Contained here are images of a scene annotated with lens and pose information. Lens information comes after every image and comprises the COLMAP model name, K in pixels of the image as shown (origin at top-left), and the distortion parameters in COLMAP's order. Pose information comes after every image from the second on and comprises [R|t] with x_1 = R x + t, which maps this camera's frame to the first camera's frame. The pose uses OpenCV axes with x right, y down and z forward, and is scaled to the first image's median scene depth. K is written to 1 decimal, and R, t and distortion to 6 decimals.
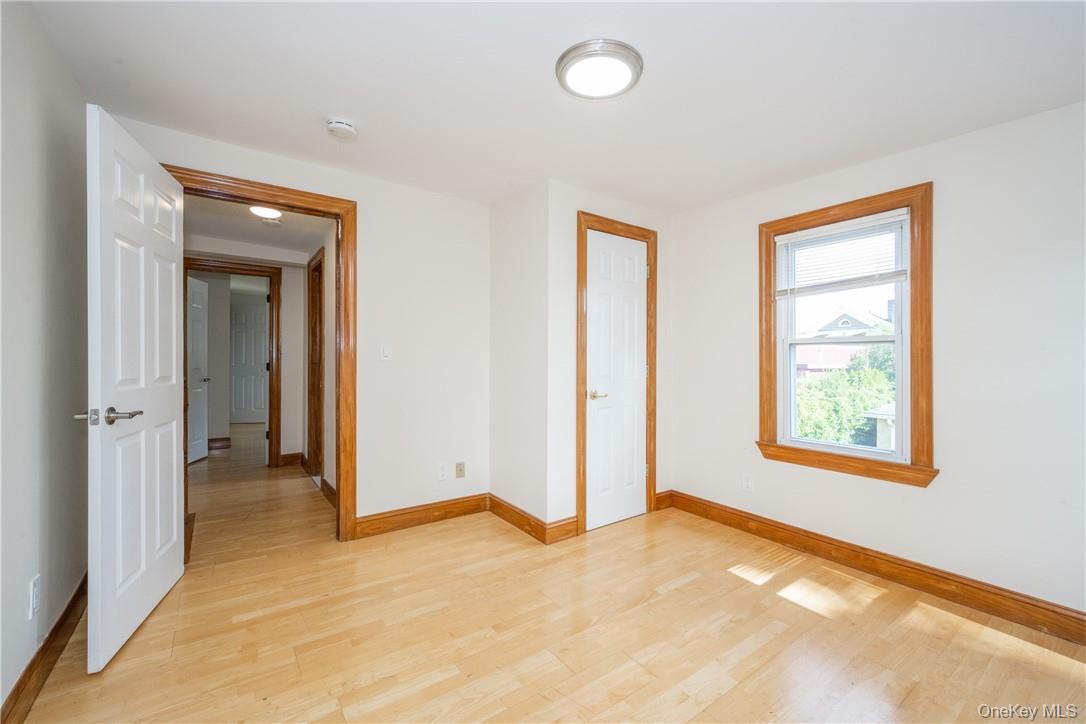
lens RADIAL K [[440.1, 0, 543.1], [0, 440.1, 359.0], [0, 0, 1]] dist [-0.001996, 0.000738]
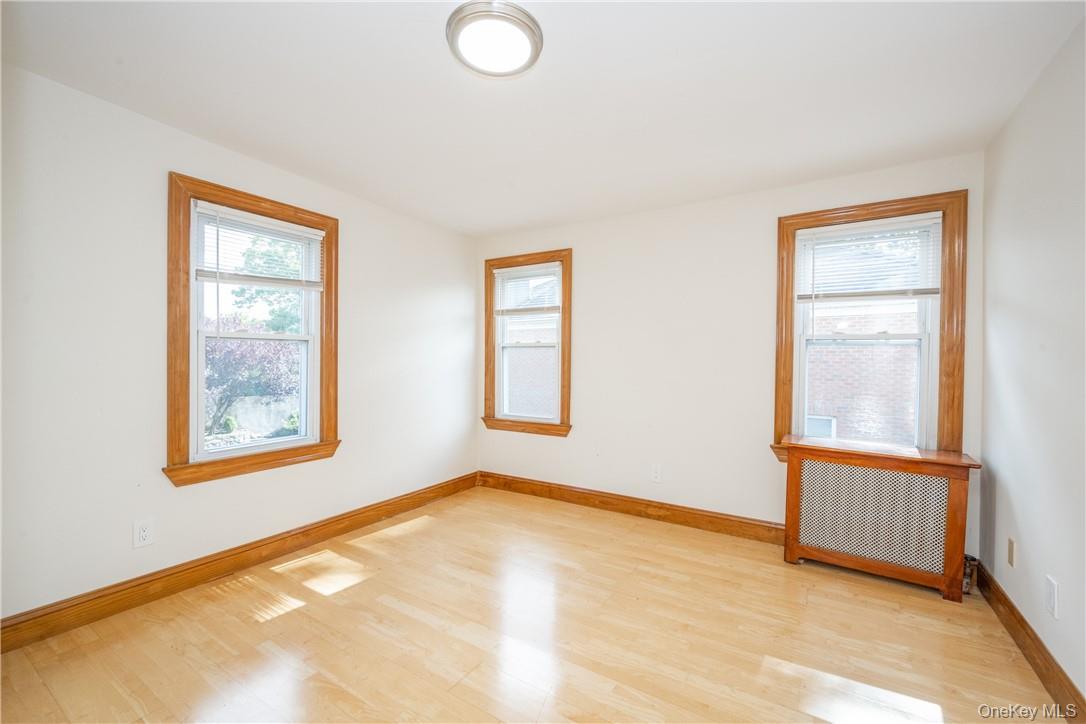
lens RADIAL K [[440.1, 0, 545.9], [0, 440.1, 358.6], [0, 0, 1]] dist [-0.001996, 0.000738]
pose [[-0.338066, -0.012729, 0.941036, -0.521384], [-0.004793, 0.999919, 0.011803, -0.008729], [-0.941110, -0.000520, -0.338100, 0.822774]]
